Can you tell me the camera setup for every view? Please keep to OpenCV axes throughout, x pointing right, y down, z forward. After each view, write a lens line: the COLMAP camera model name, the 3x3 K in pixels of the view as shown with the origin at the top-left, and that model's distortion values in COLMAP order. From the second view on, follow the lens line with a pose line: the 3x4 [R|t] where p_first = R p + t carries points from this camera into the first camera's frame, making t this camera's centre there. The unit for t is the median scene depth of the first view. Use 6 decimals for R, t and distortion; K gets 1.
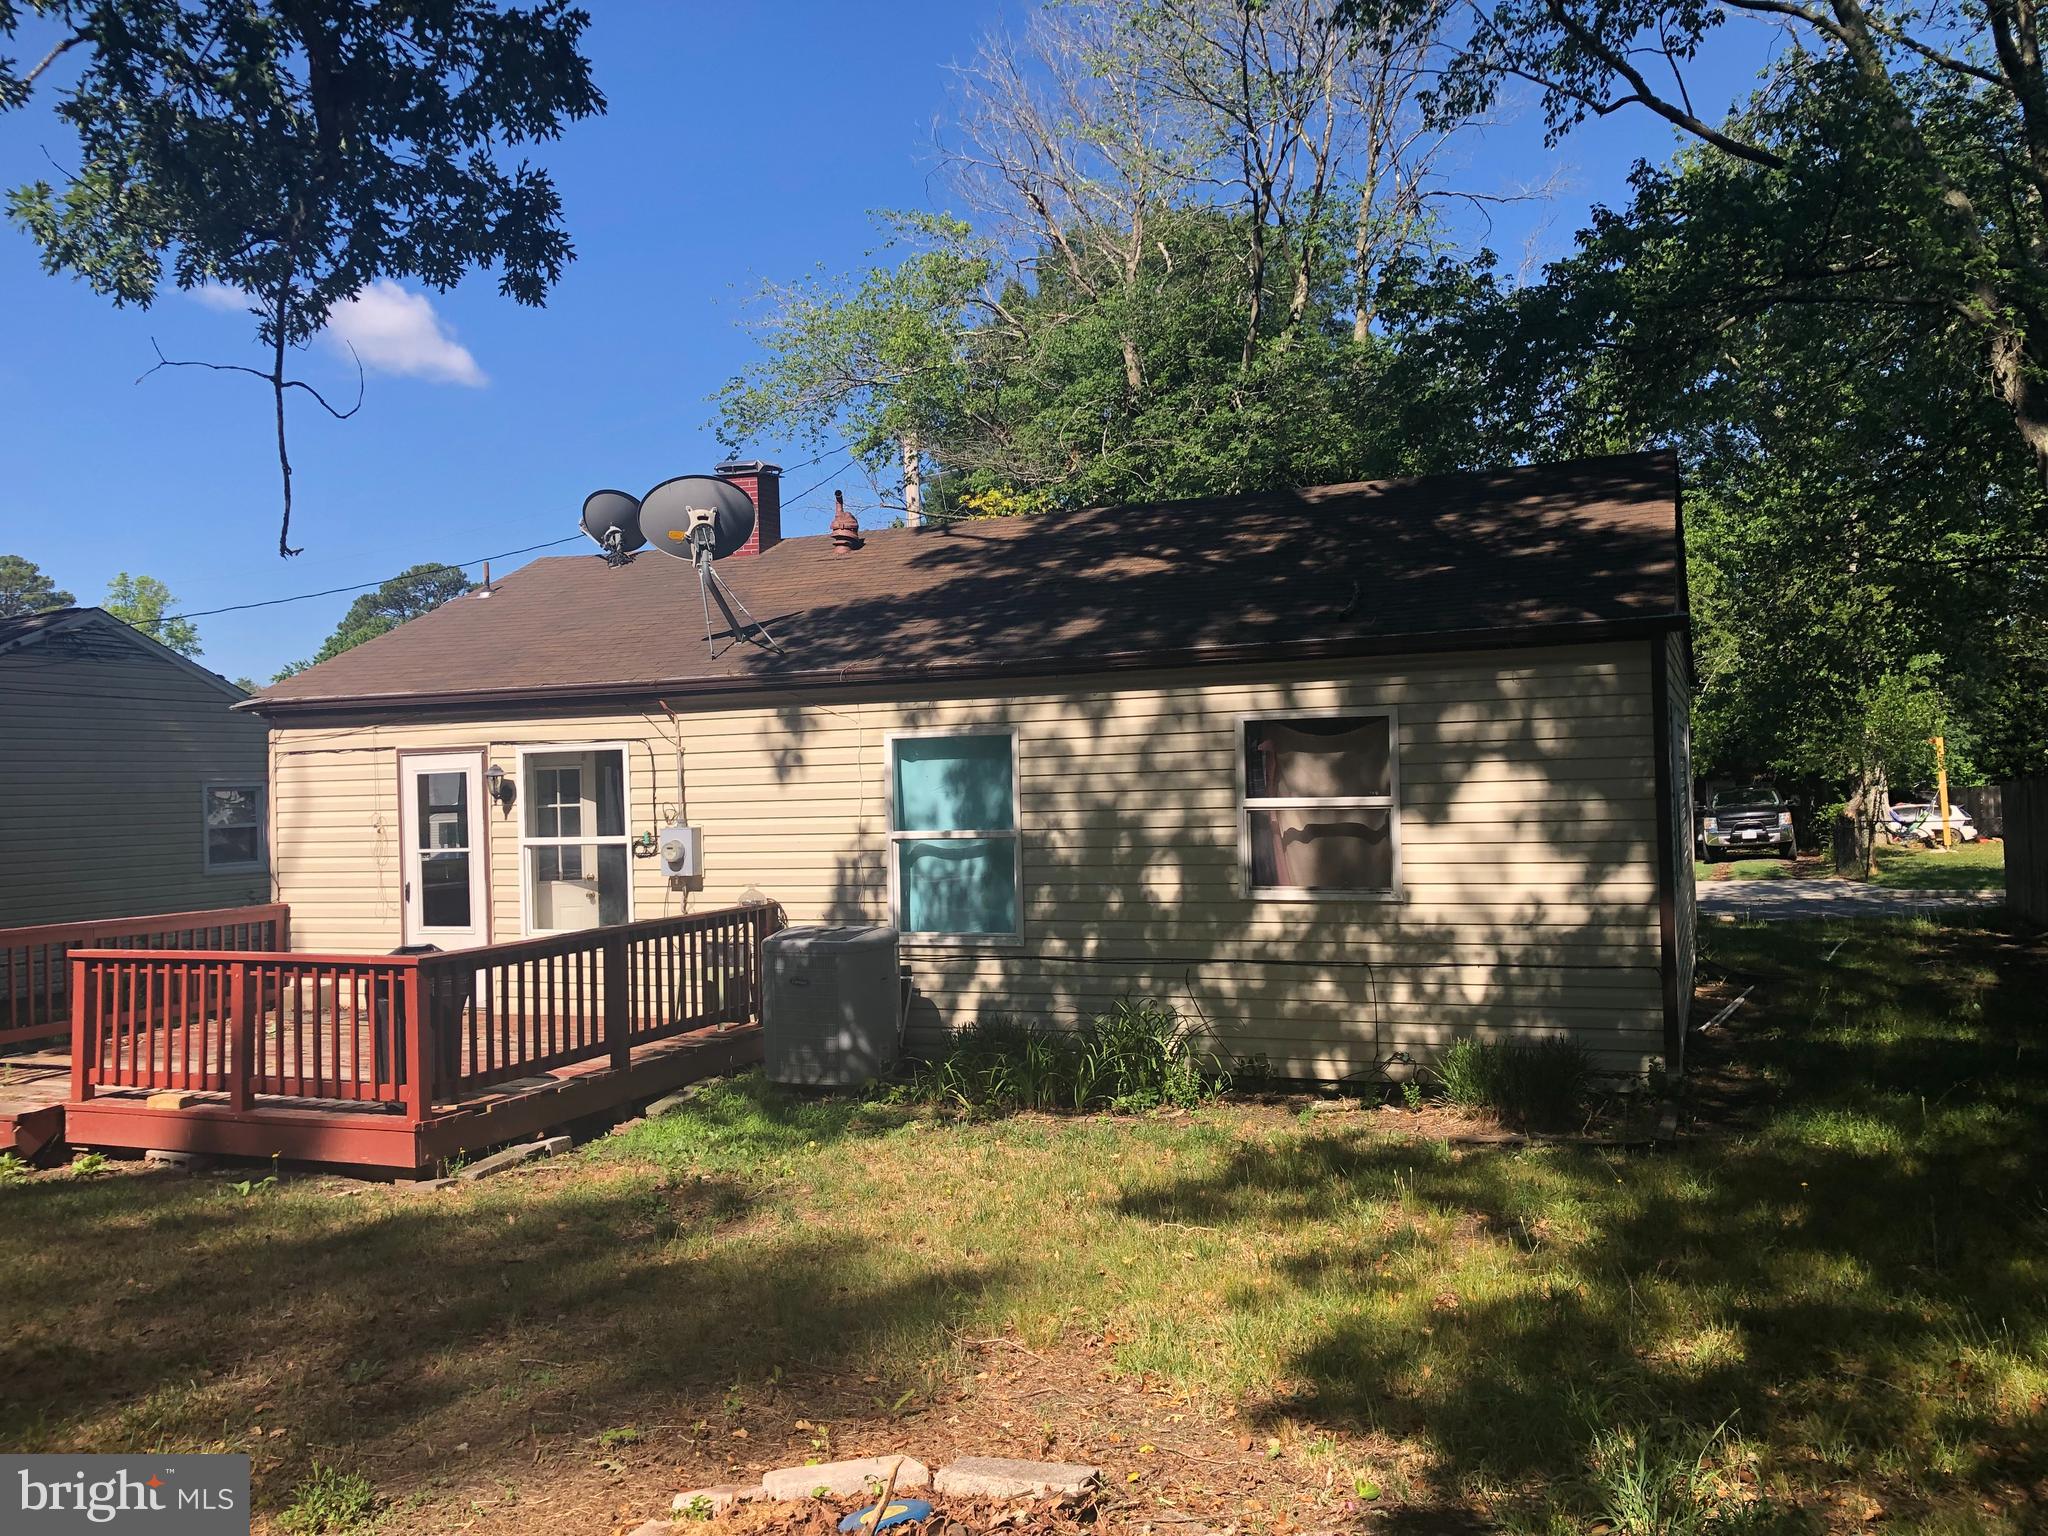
lens RADIAL K [[1634.1, 0, 1014.8], [0, 1634.1, 764.6], [0, 0, 1]] dist [0.039234, -0.037124]
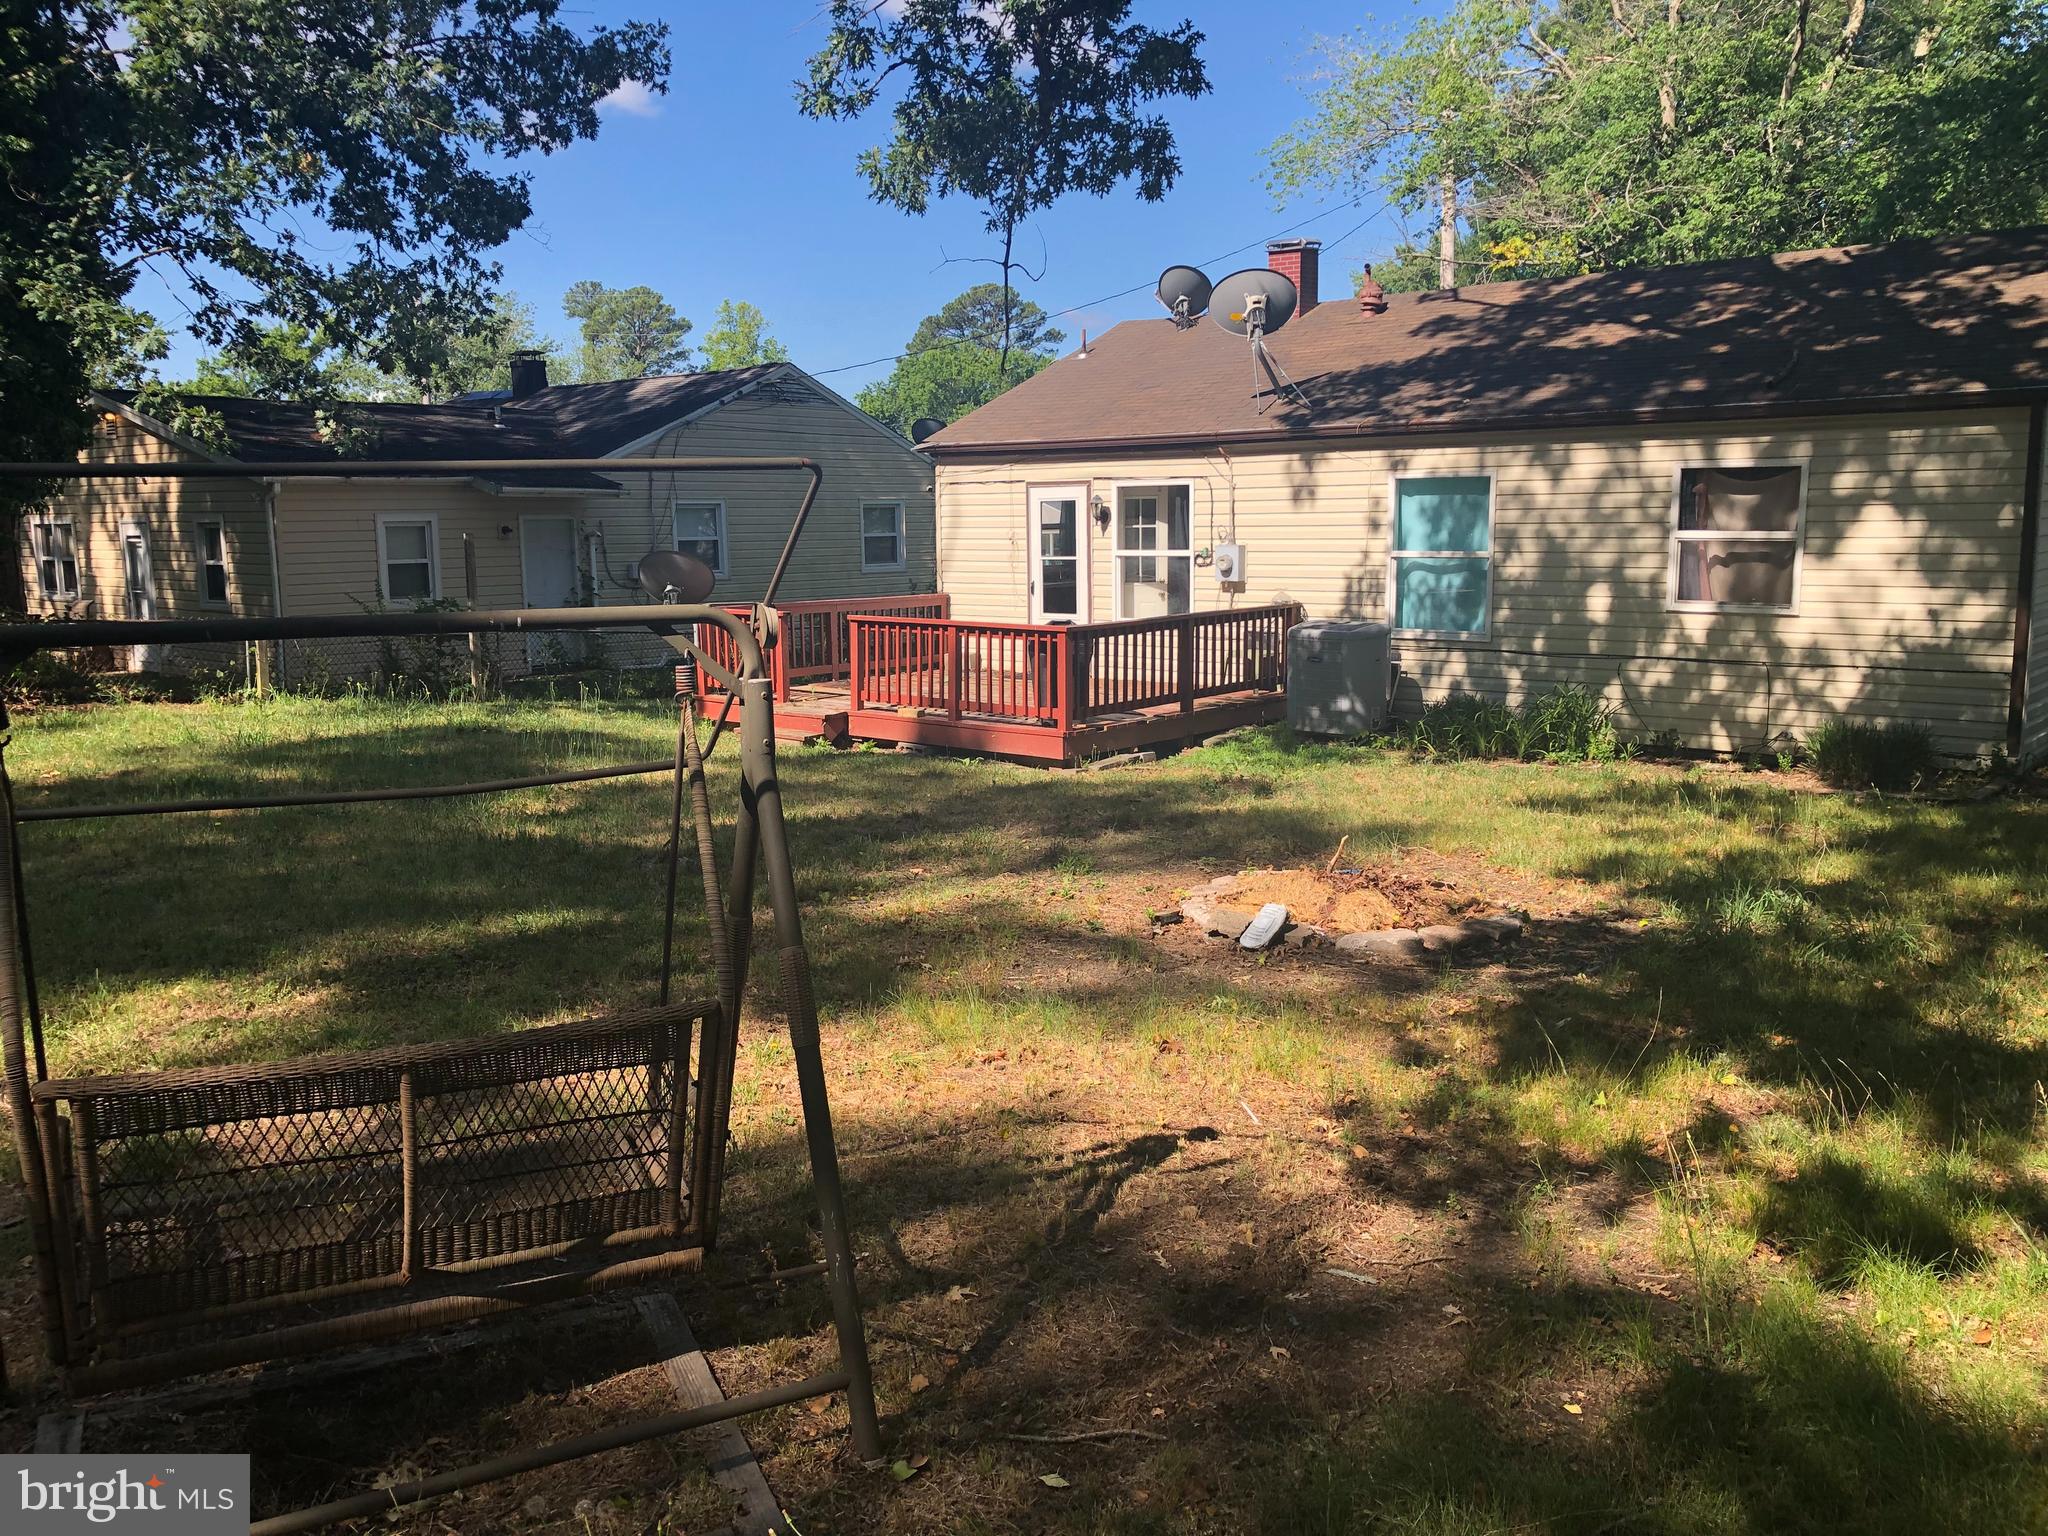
lens RADIAL K [[1634.1, 0, 1014.8], [0, 1634.1, 764.6], [0, 0, 1]] dist [0.039234, -0.037124]
pose [[0.948993, 0.064008, -0.308731, 0.055842], [-0.009832, 0.984708, 0.173935, -0.016476], [0.315143, -0.162028, 0.935111, -0.354144]]
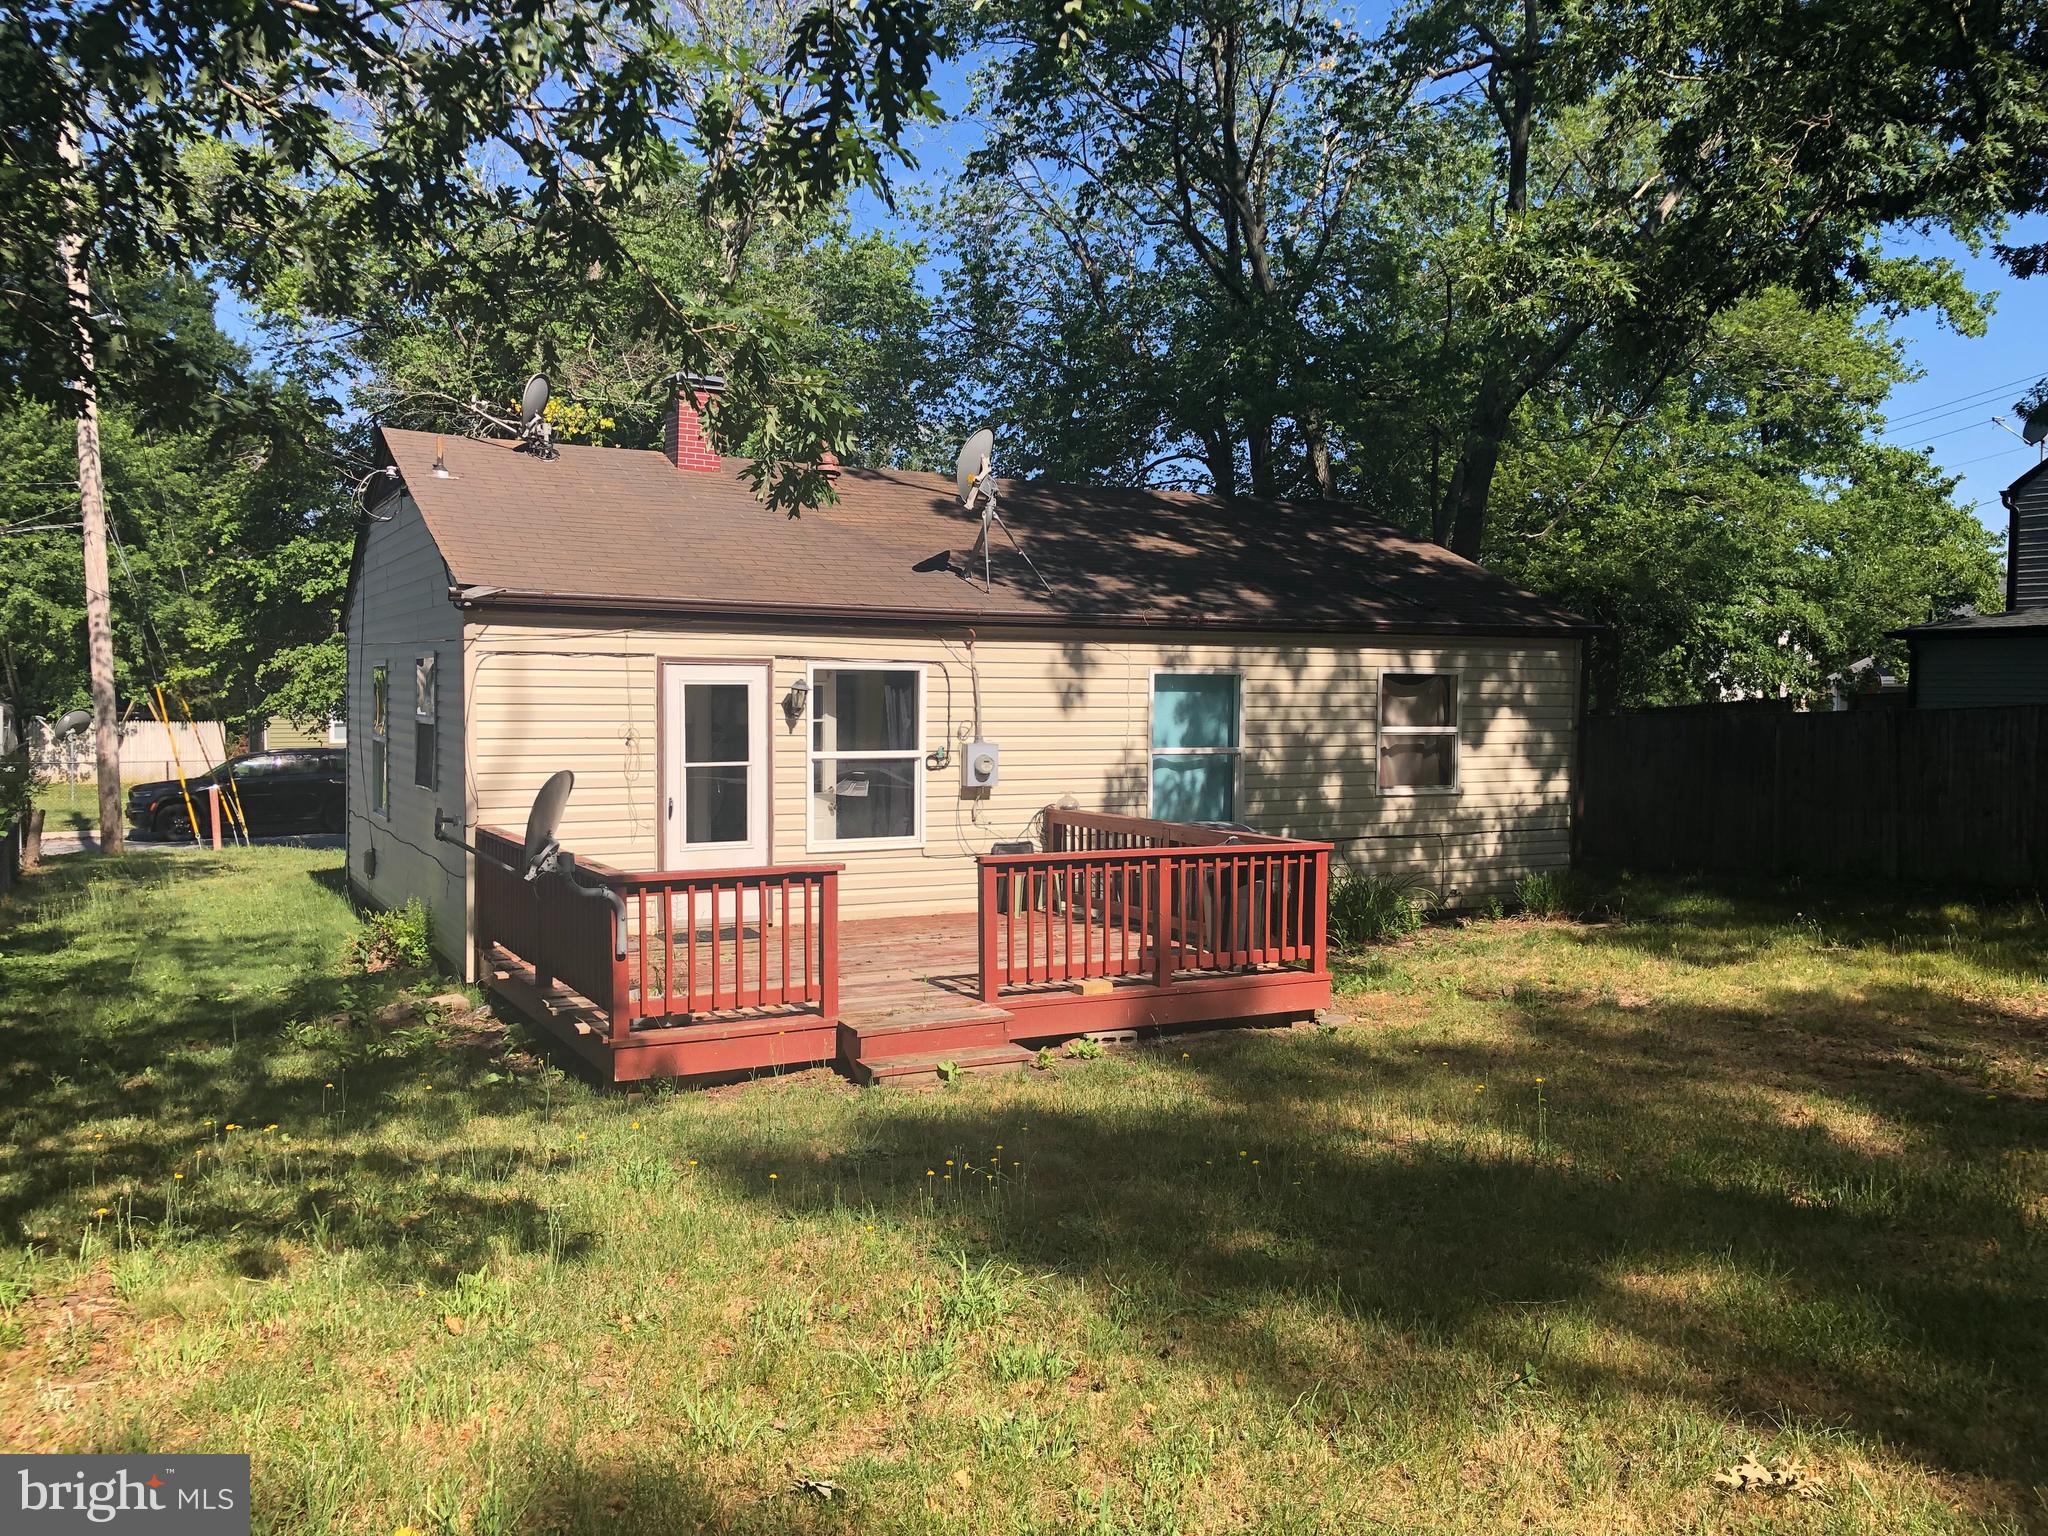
lens RADIAL K [[1634.1, 0, 1014.8], [0, 1634.1, 764.6], [0, 0, 1]] dist [0.039234, -0.037124]
pose [[0.646904, 0.004617, 0.762558, -1.091972], [-0.028188, 0.999443, 0.017862, 0.034095], [-0.762051, -0.033050, 0.646673, 0.270879]]
